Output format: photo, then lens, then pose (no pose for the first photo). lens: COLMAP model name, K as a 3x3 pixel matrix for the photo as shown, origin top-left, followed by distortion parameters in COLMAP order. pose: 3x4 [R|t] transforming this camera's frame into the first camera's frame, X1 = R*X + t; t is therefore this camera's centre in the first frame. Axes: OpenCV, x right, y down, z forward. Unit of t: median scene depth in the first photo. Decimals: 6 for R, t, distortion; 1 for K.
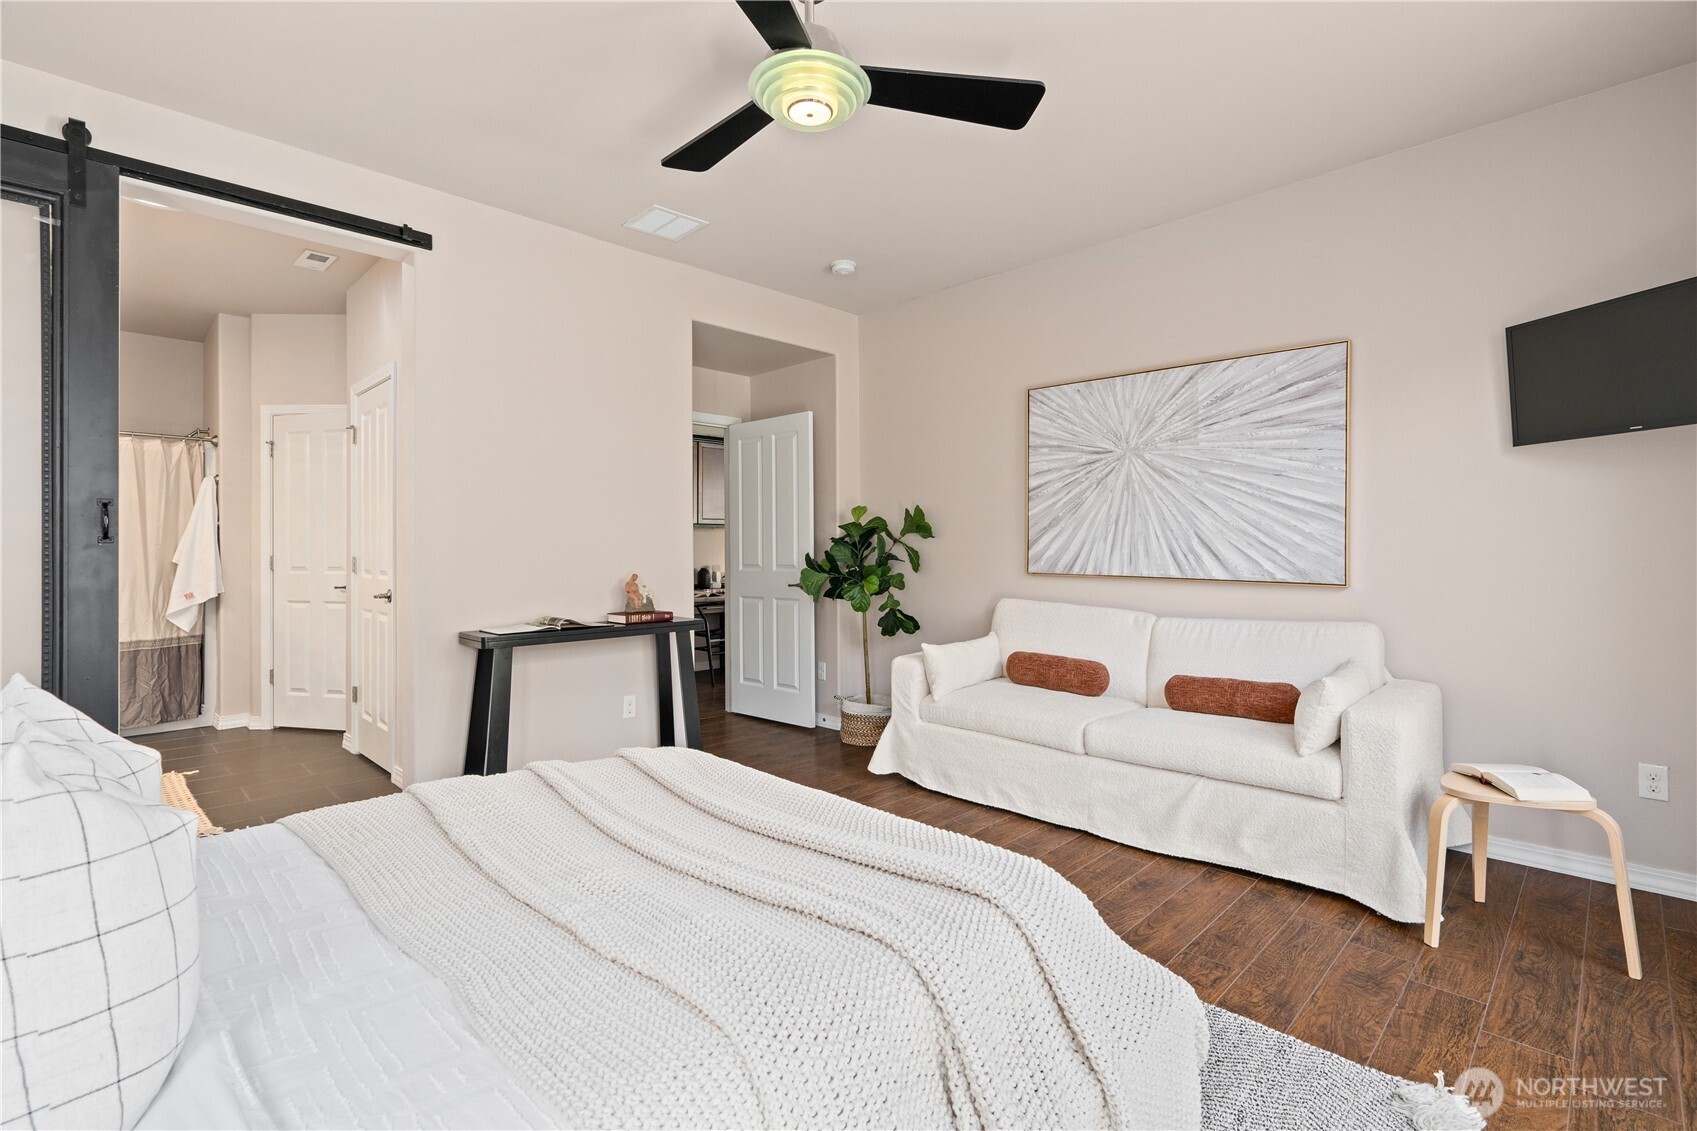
lens RADIAL K [[783.7, 0, 839.8], [0, 783.7, 551.4], [0, 0, 1]] dist [-0.001583, 0.000644]
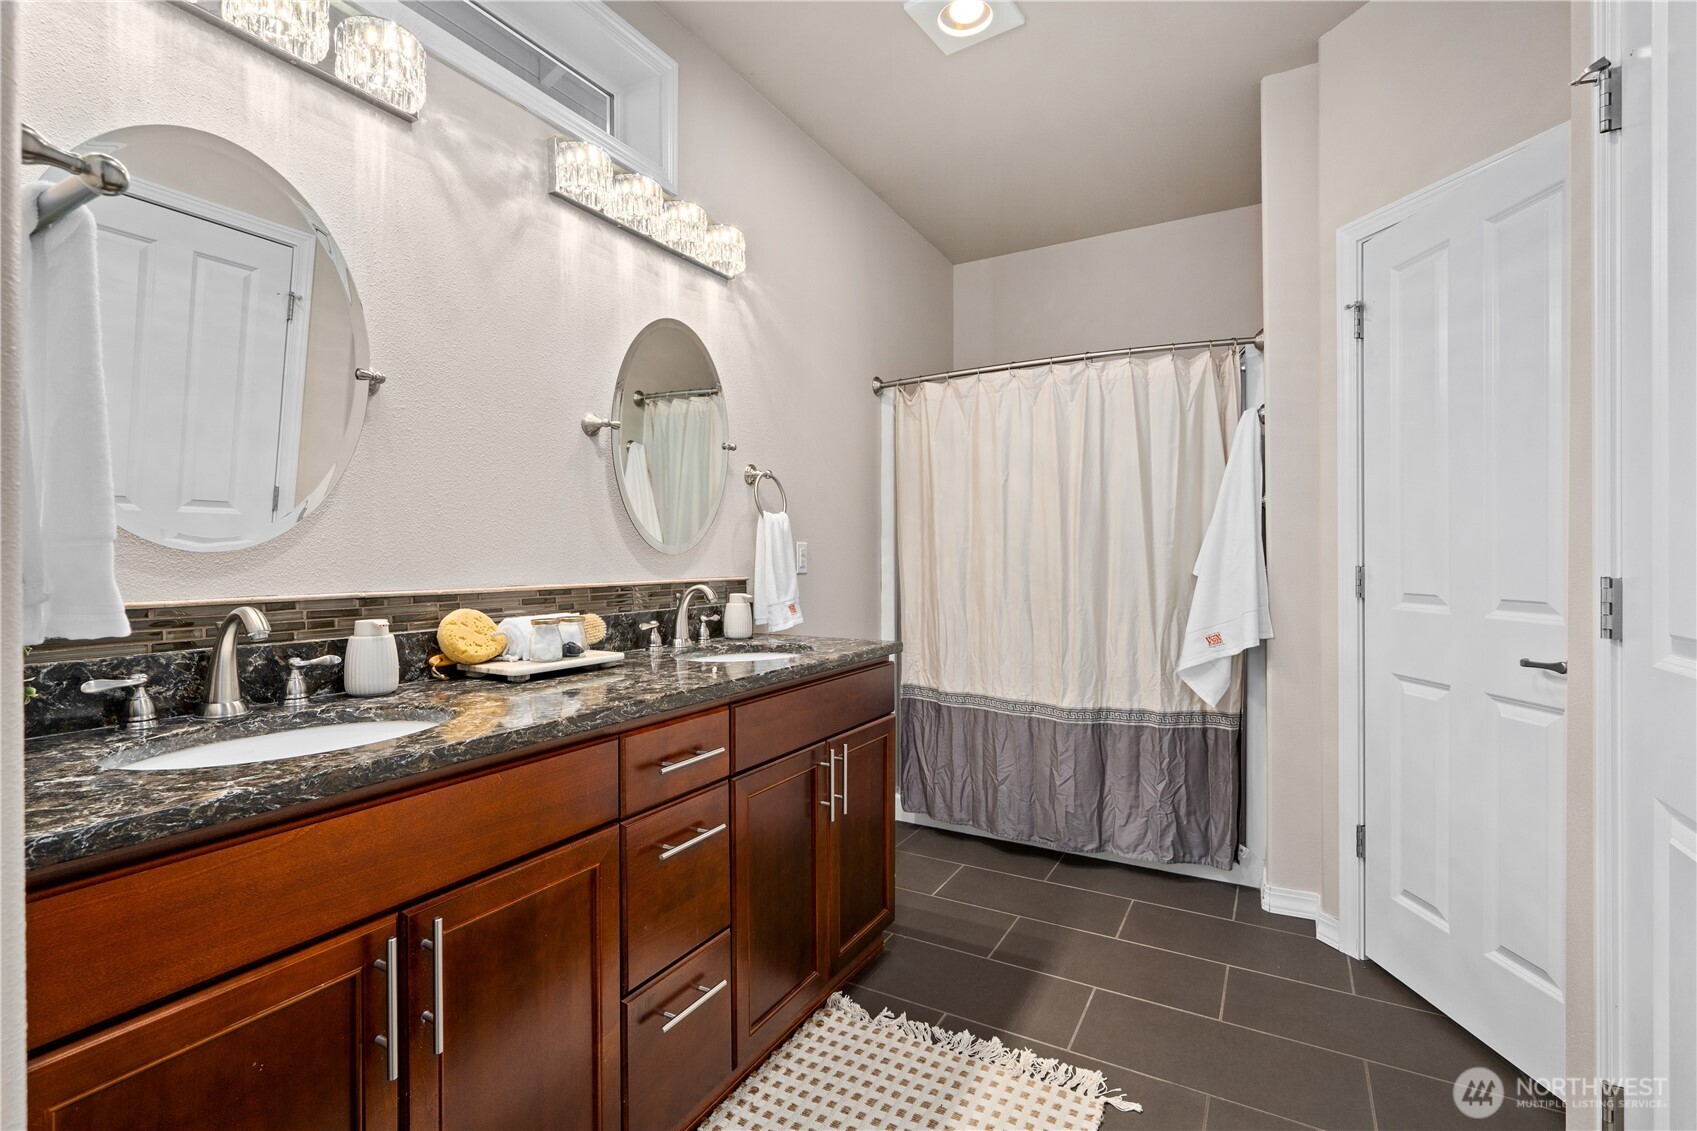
lens RADIAL K [[783.7, 0, 842.9], [0, 783.7, 555.5], [0, 0, 1]] dist [-0.001583, 0.000644]
pose [[0.286298, -0.001562, -0.958139, -0.392045], [-0.000130, 0.999999, -0.001669, 0.000973], [0.958141, 0.000602, 0.286297, 0.602964]]
